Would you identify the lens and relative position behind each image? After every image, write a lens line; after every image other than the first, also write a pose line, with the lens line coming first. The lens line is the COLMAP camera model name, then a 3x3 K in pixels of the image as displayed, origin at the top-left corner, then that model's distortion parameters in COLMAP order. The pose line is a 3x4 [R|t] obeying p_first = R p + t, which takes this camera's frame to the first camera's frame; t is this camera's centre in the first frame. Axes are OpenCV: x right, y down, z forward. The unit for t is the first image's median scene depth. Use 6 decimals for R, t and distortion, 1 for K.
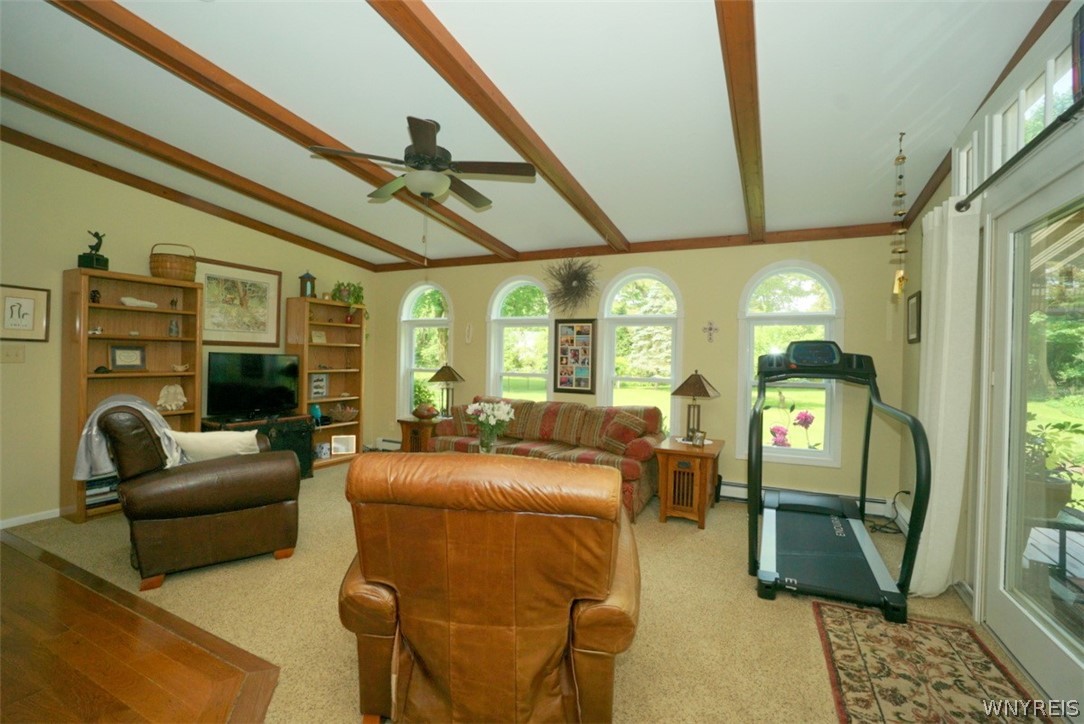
lens RADIAL K [[510.8, 0, 542.0], [0, 510.8, 362.0], [0, 0, 1]] dist [0.000364, 0.000051]
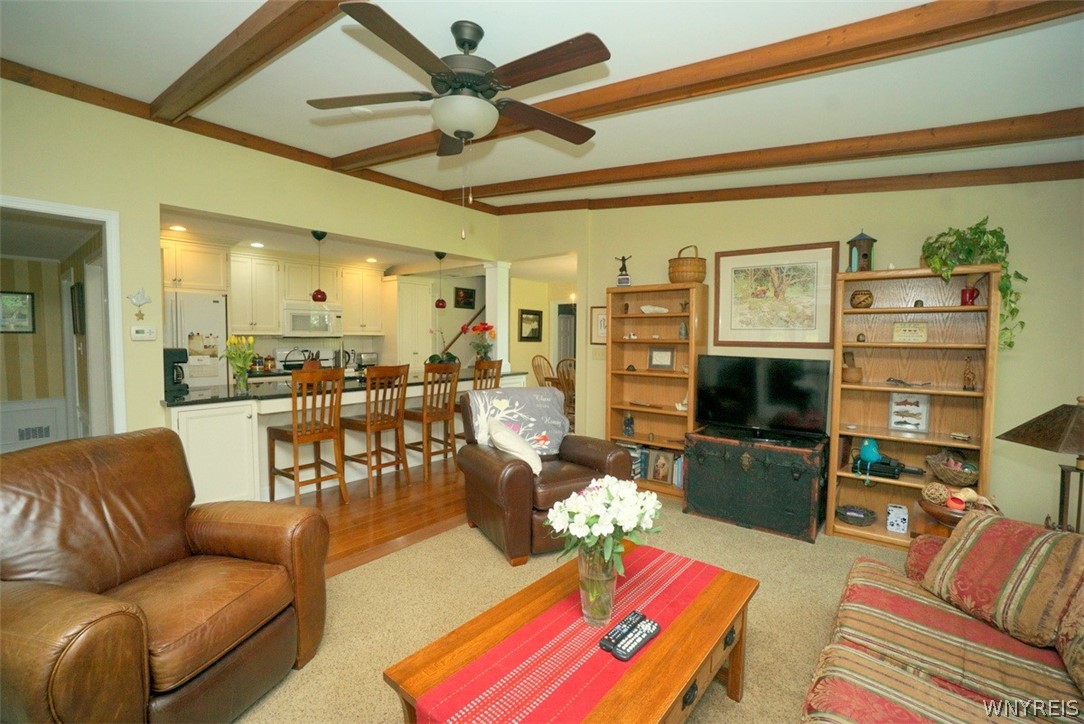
lens RADIAL K [[510.8, 0, 542.0], [0, 510.8, 362.0], [0, 0, 1]] dist [0.000364, 0.000051]
pose [[-0.242557, 0.040600, -0.969287, 0.301129], [-0.015049, 0.998846, 0.045604, -0.040553], [0.970020, 0.025649, -0.241667, 0.865386]]
